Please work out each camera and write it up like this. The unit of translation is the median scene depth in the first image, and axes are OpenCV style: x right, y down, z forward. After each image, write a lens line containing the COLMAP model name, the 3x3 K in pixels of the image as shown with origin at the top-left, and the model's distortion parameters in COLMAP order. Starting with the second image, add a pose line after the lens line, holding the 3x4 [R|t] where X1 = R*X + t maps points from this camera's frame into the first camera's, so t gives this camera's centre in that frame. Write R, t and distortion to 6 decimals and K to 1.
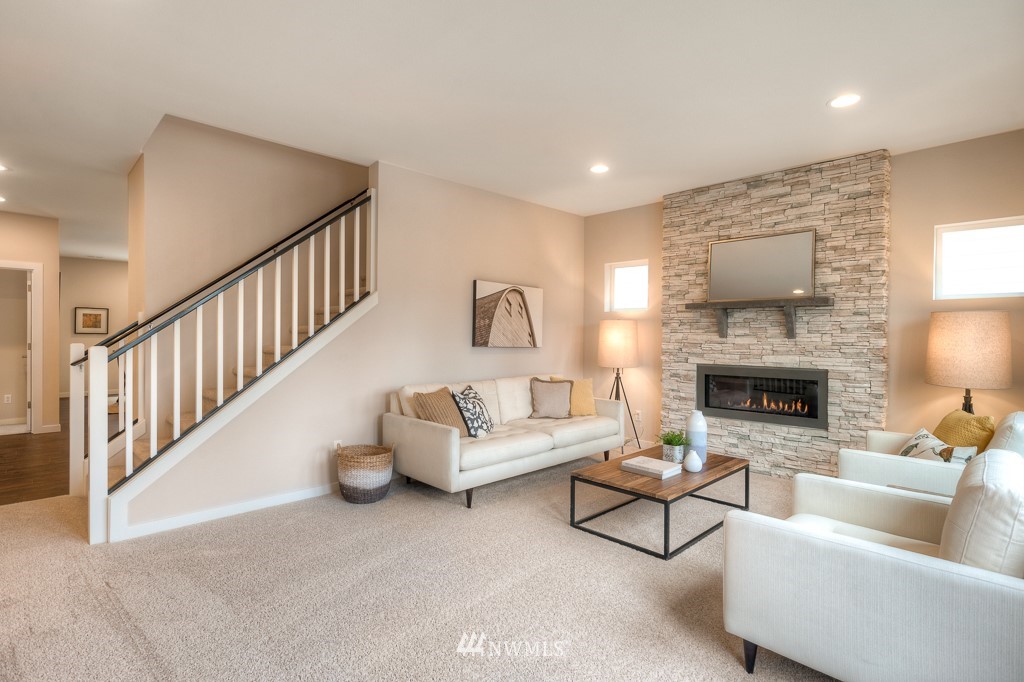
lens RADIAL K [[495.2, 0, 512.0], [0, 495.2, 341.0], [0, 0, 1]] dist [0.011608, 0.000870]
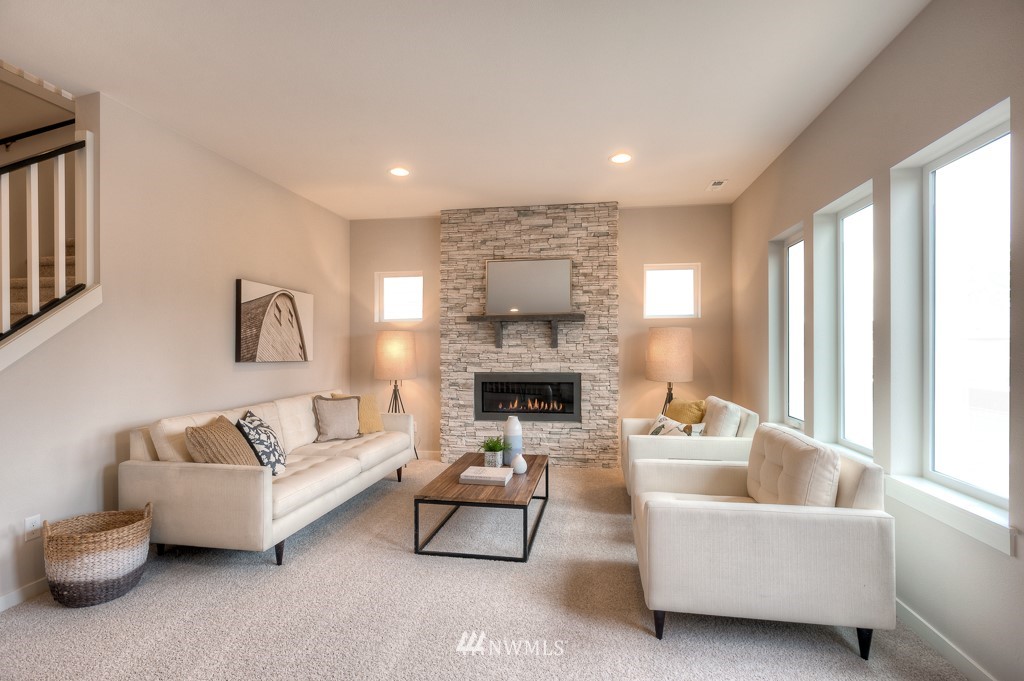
lens RADIAL K [[480.7, 0, 510.4], [0, 480.7, 350.8], [0, 0, 1]] dist [0.011249, 0.001097]
pose [[0.815188, -0.013720, 0.579034, -0.194783], [0.014999, 0.999884, 0.002576, -0.002731], [-0.579003, 0.006585, 0.815299, 0.128687]]
